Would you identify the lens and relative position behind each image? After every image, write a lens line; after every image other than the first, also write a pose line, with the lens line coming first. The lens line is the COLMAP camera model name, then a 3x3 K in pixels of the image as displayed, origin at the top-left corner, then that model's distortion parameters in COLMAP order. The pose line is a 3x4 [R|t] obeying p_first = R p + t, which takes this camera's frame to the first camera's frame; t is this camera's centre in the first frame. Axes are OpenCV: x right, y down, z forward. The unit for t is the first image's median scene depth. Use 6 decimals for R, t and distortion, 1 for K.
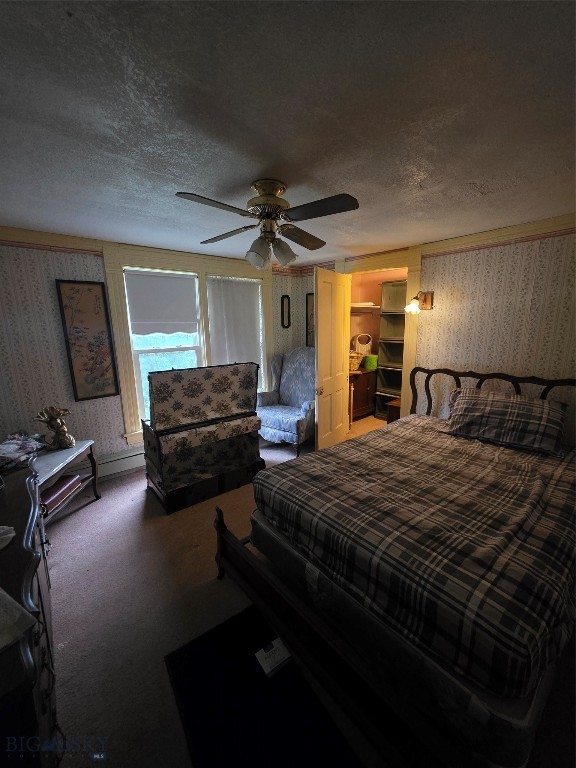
lens RADIAL K [[305.7, 0, 291.9], [0, 305.7, 383.0], [0, 0, 1]] dist [0.006676, -0.001598]
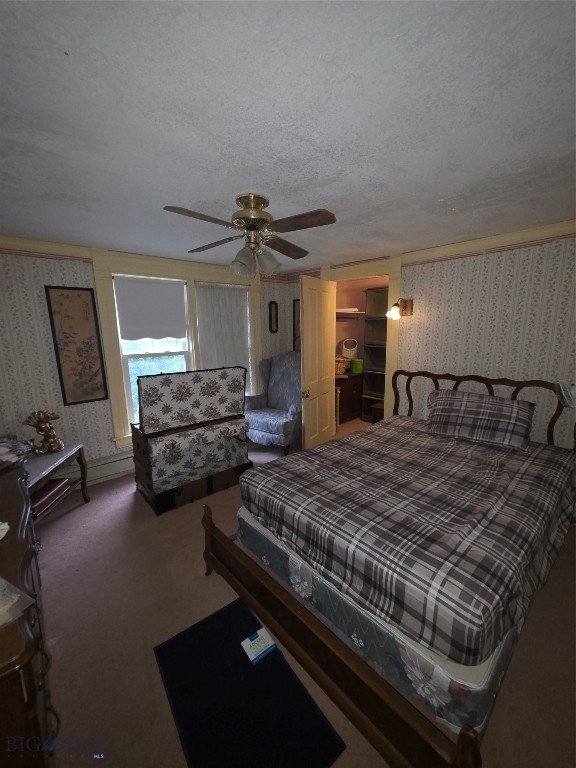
lens RADIAL K [[305.7, 0, 292.0], [0, 305.7, 384.9], [0, 0, 1]] dist [0.006676, -0.001598]
pose [[0.999551, -0.005984, 0.029369, 0.019368], [0.006274, 0.999932, -0.009815, 0.007351], [-0.029309, 0.009995, 0.999520, -0.042788]]
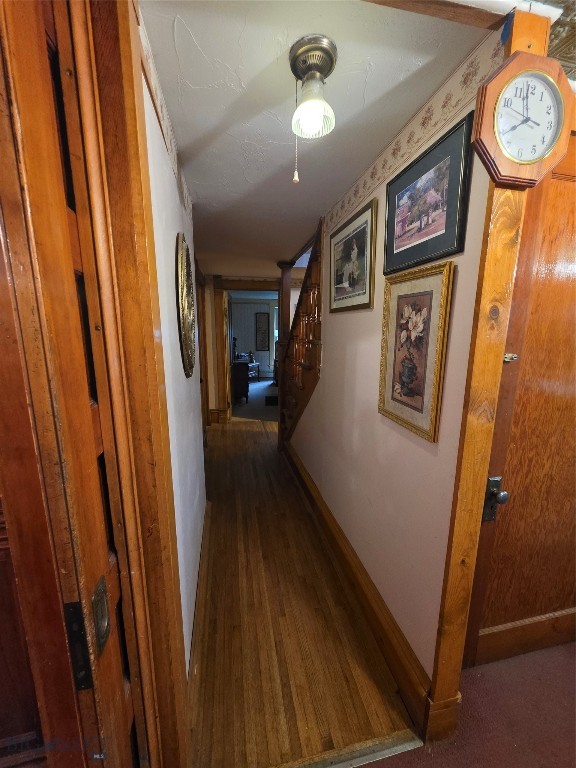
lens RADIAL K [[305.7, 0, 290.0], [0, 305.7, 382.5], [0, 0, 1]] dist [0.006676, -0.001598]
pose [[0.864389, 0.115843, -0.489298, 1.702435], [-0.117578, 0.992688, 0.027311, 0.364569], [0.488884, 0.033923, 0.871689, -2.275472]]
